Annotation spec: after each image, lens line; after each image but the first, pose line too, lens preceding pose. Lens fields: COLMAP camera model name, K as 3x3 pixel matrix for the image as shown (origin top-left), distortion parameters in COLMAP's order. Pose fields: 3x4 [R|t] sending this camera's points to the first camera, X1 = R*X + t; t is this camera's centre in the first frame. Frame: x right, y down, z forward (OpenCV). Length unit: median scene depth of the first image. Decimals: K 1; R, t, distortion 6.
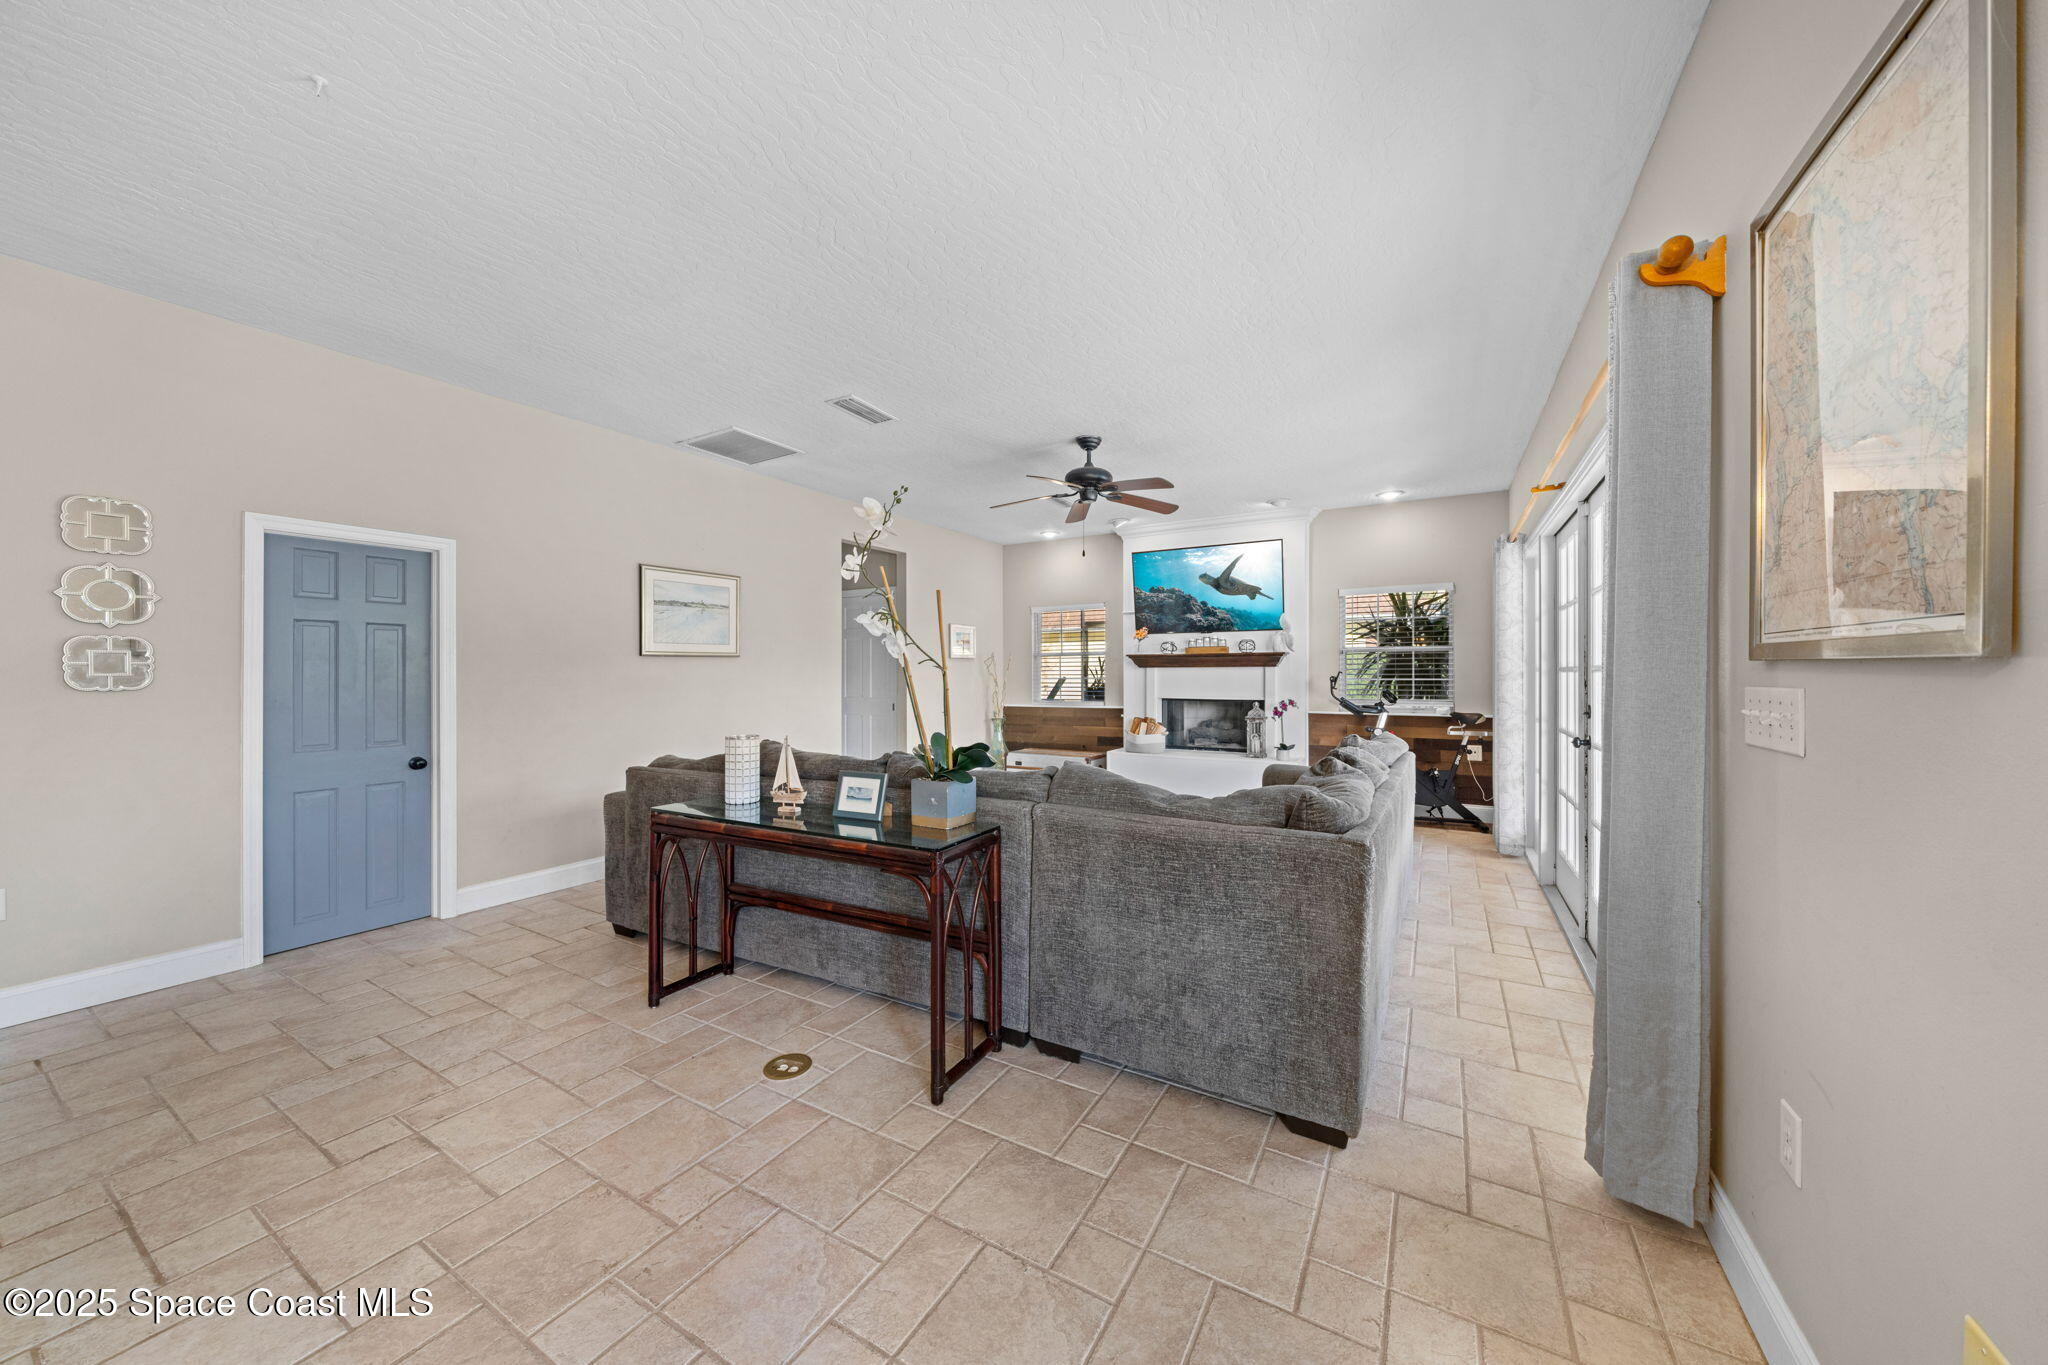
lens RADIAL K [[699.3, 0, 1031.1], [0, 699.3, 673.9], [0, 0, 1]] dist [-0.002654, -0.000108]
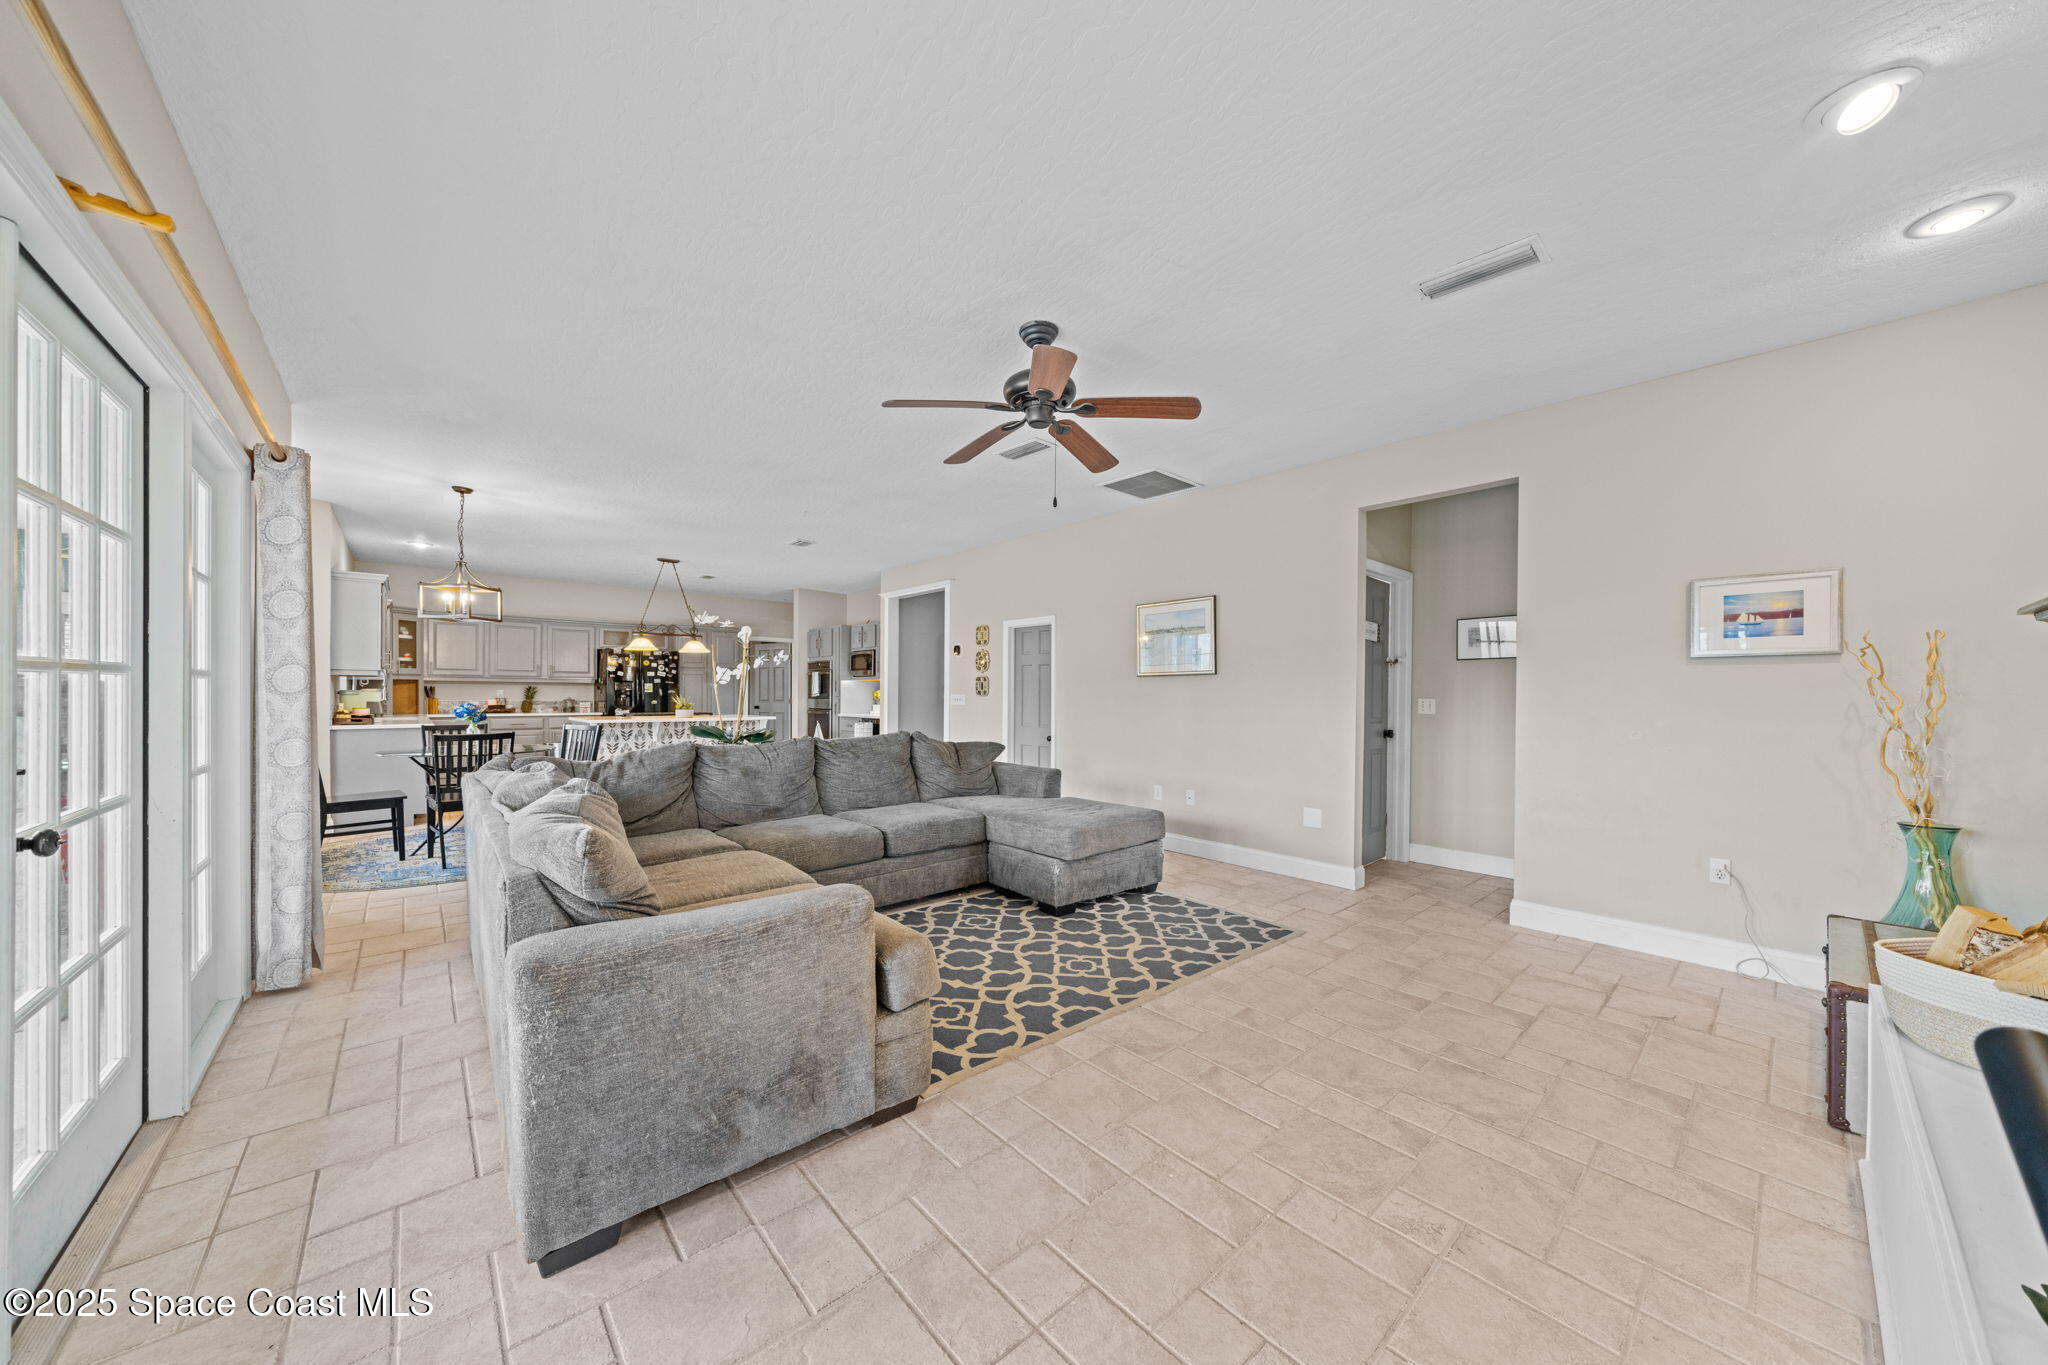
lens RADIAL K [[694.5, 0, 1028.1], [0, 694.5, 698.6], [0, 0, 1]] dist [0.000923, -0.000041]
pose [[-0.313823, 0.006818, -0.949457, 0.558315], [-0.007203, 0.999928, 0.009562, 0.002106], [0.949454, 0.009839, -0.313752, 0.948023]]
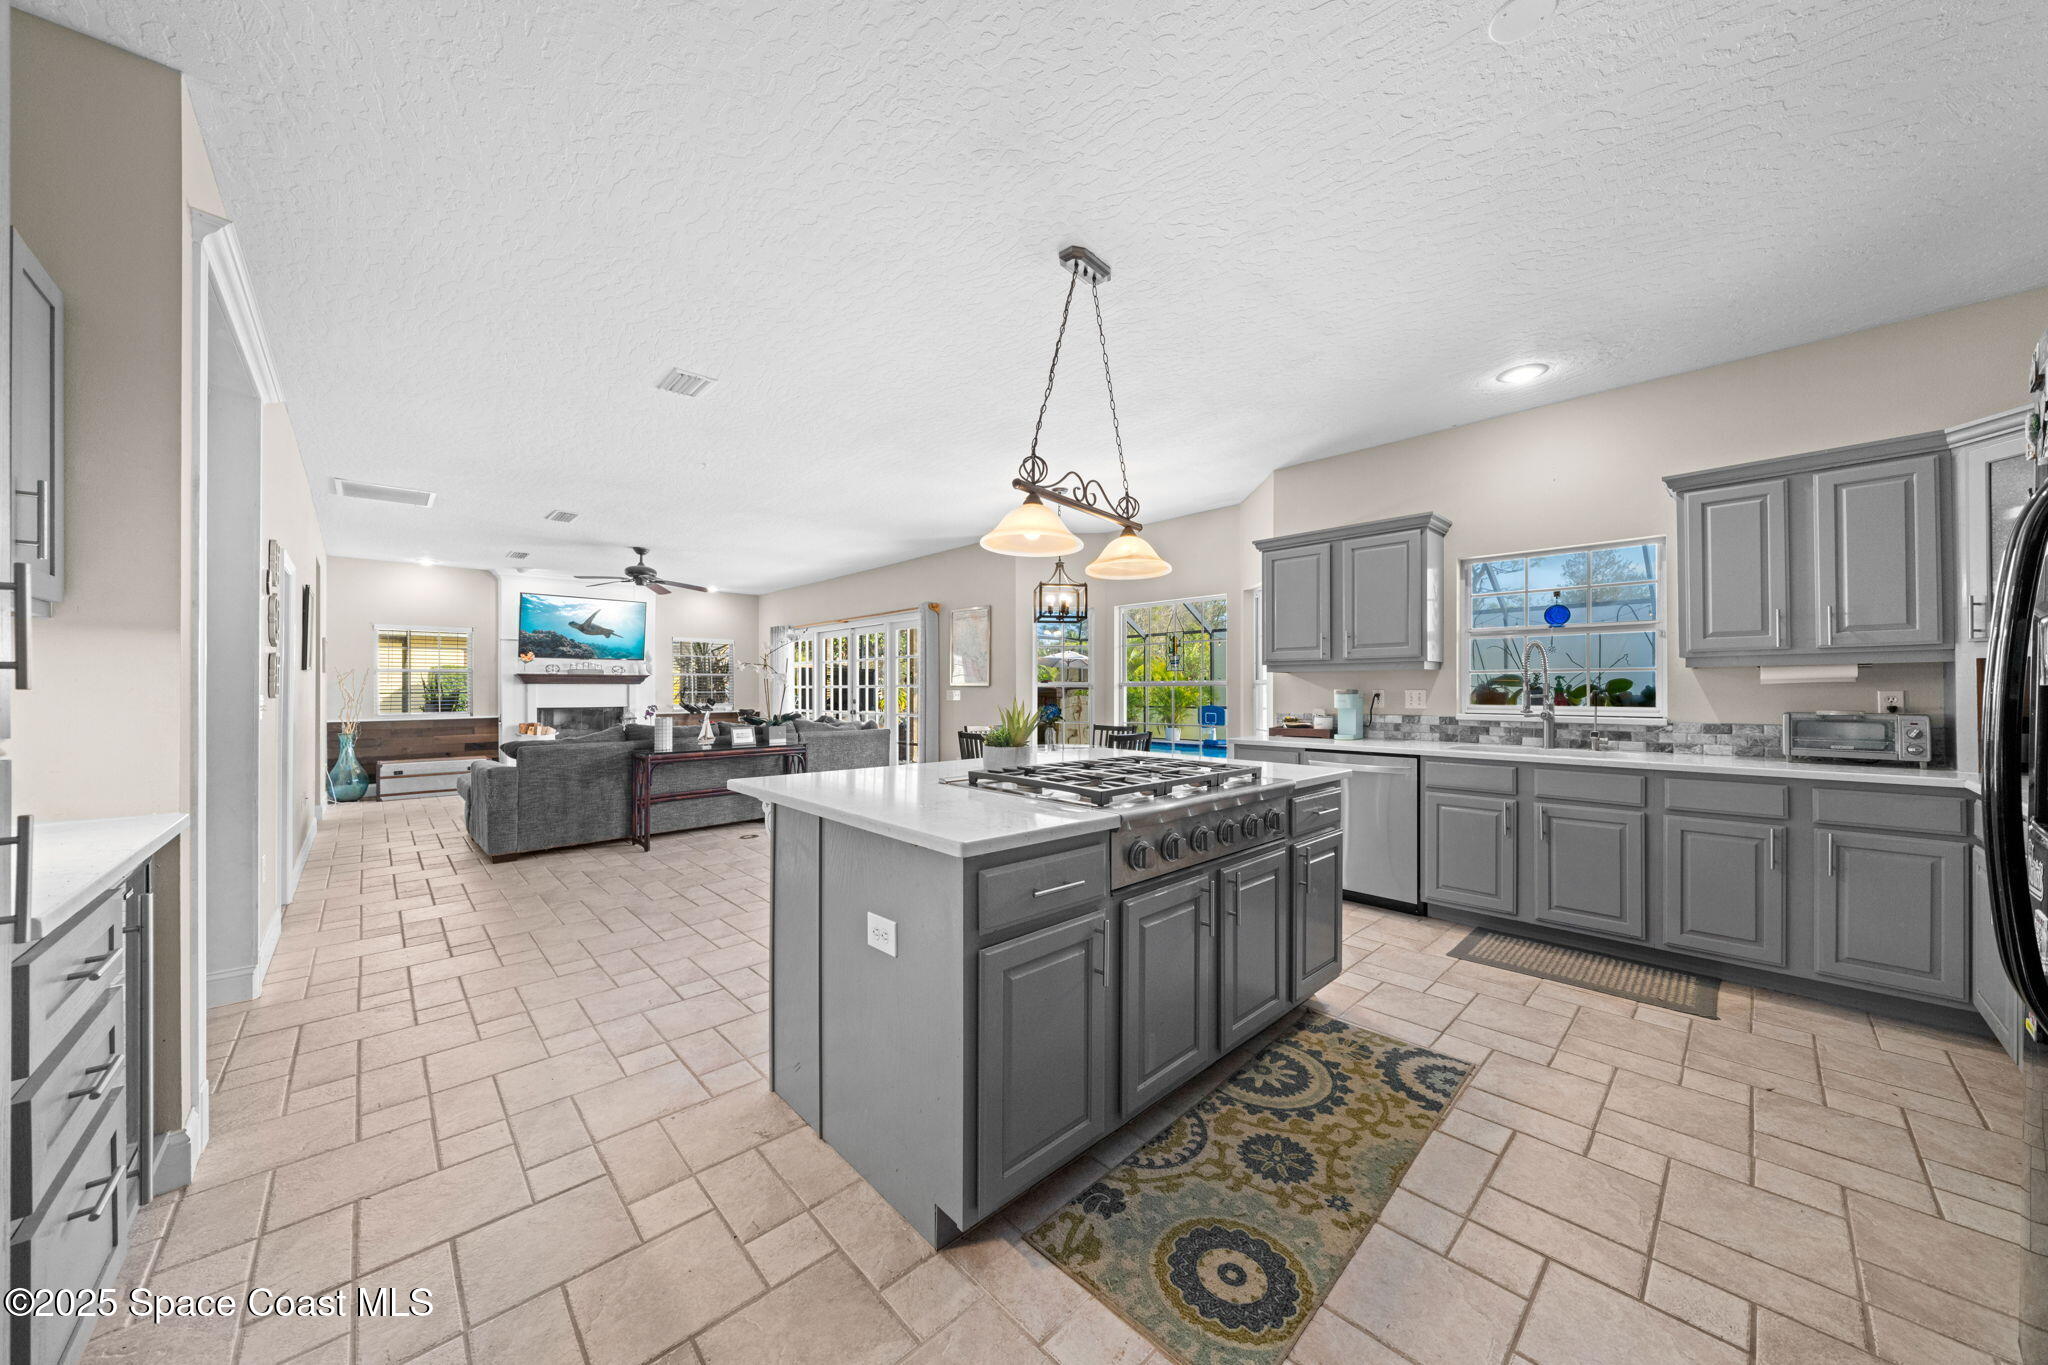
lens RADIAL K [[698.0, 0, 1031.8], [0, 698.0, 685.7], [0, 0, 1]] dist [-0.002739, -0.000143]
pose [[0.281450, 0.005927, 0.959558, -0.994241], [0.001868, 0.999976, -0.006724, 0.005332], [-0.959574, 0.003685, 0.281432, -0.293617]]
